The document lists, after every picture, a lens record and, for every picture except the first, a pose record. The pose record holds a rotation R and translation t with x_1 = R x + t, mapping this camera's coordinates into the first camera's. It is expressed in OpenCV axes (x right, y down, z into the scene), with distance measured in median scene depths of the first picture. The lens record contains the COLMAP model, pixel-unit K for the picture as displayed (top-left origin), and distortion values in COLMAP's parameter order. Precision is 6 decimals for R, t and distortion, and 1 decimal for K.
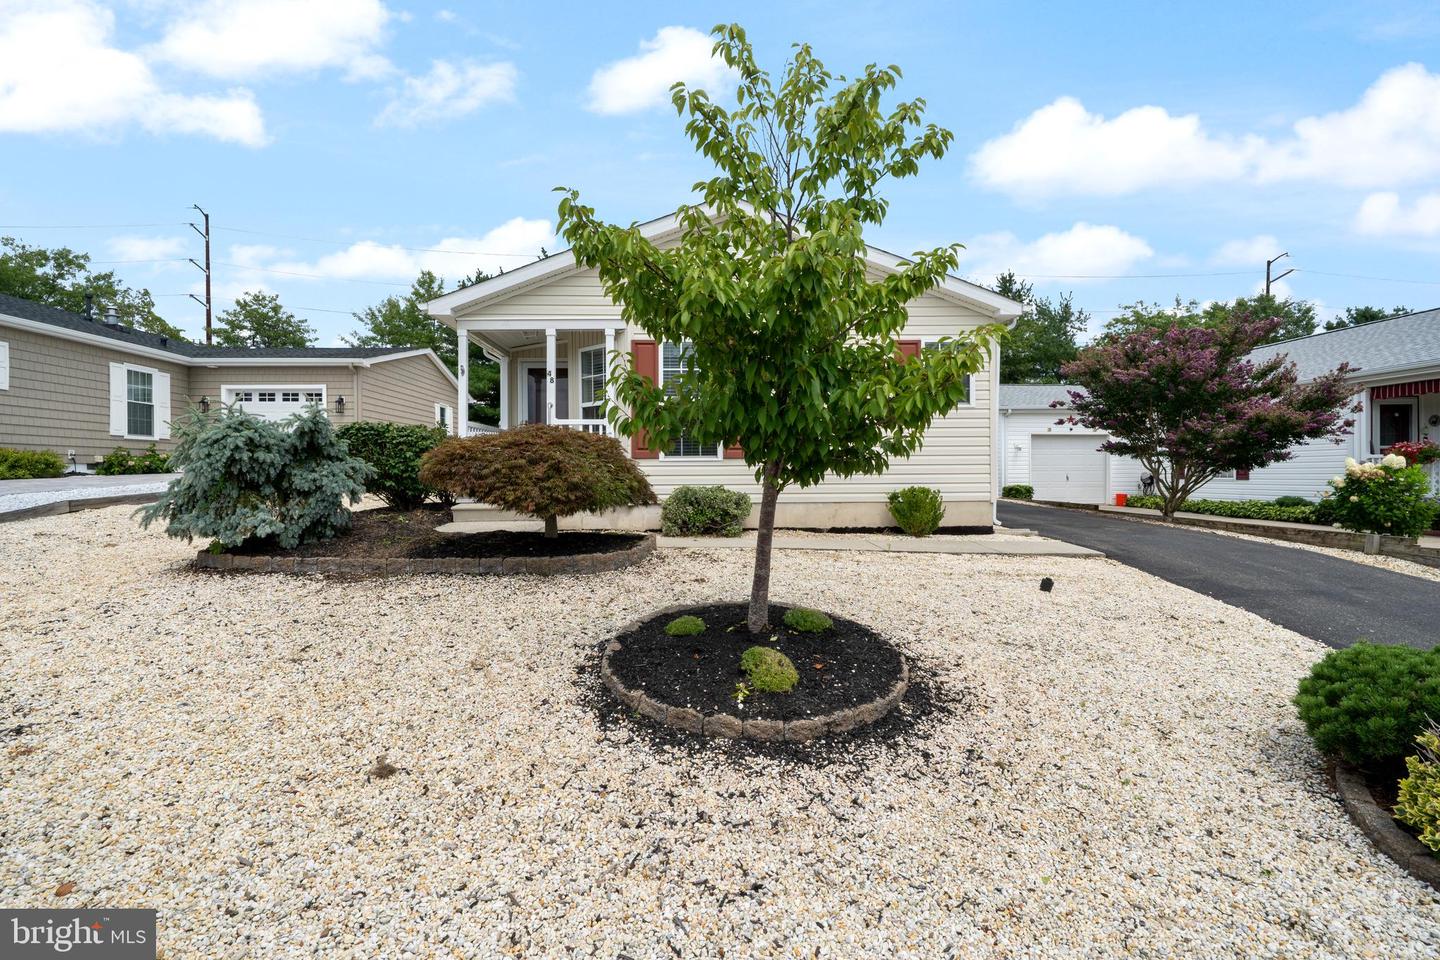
lens RADIAL K [[680.3, 0, 720.0], [0, 680.3, 480.0], [0, 0, 1]] dist [0.000266, -0.000004]
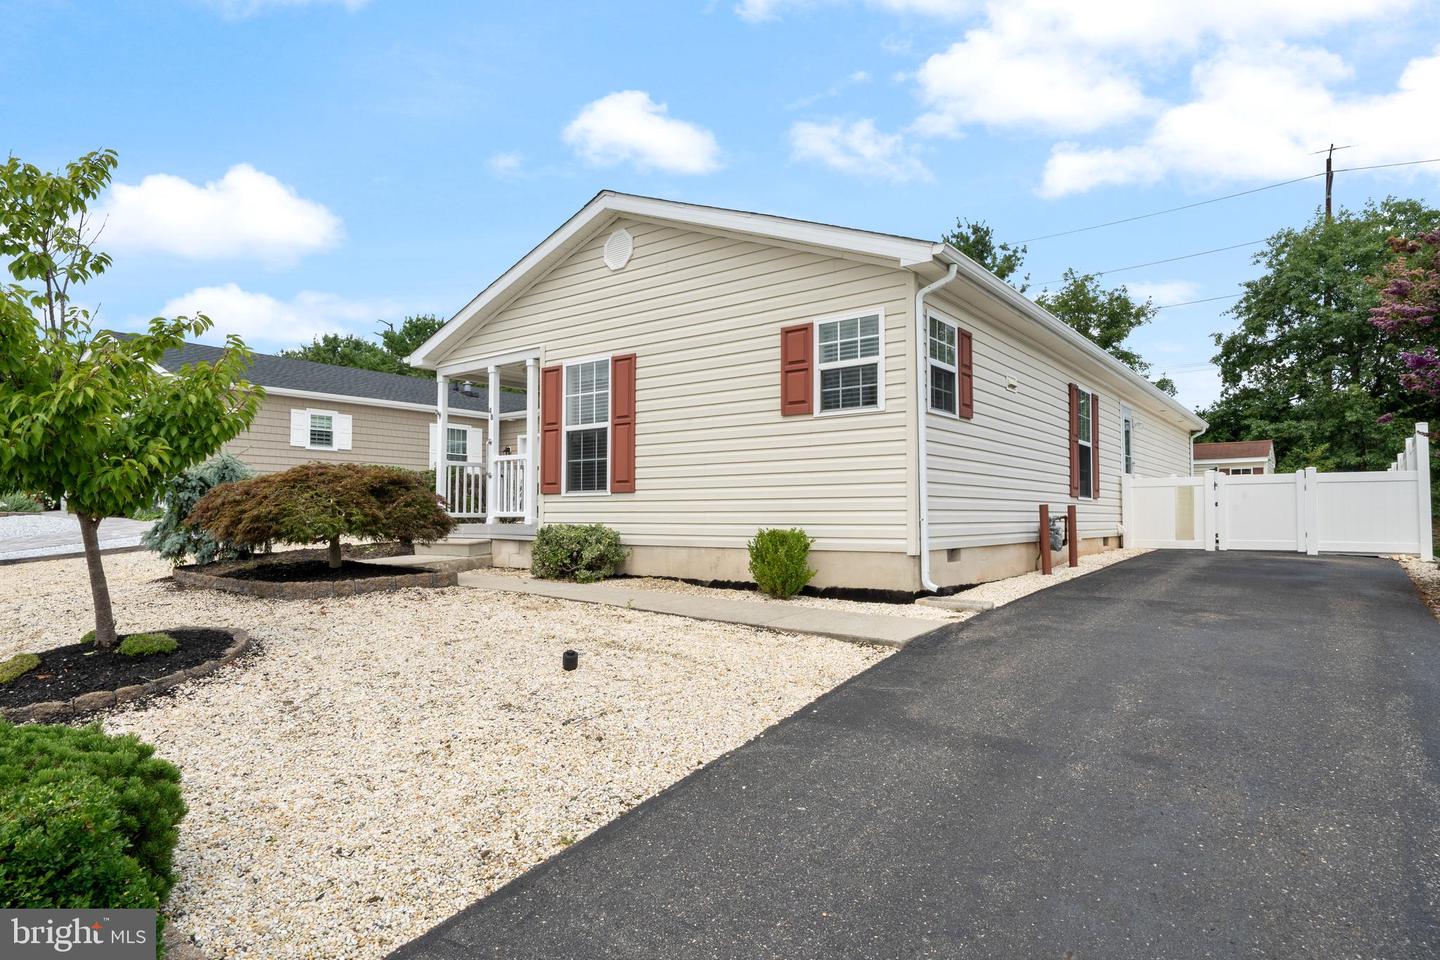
lens RADIAL K [[808.1, 0, 719.5], [0, 808.1, 525.9], [0, 0, 1]] dist [0.002677, 0.000089]
pose [[0.772855, 0.013862, -0.634431, 0.772893], [-0.013149, 0.999897, 0.005828, 0.002231], [0.634447, 0.003838, 0.772957, 0.292920]]
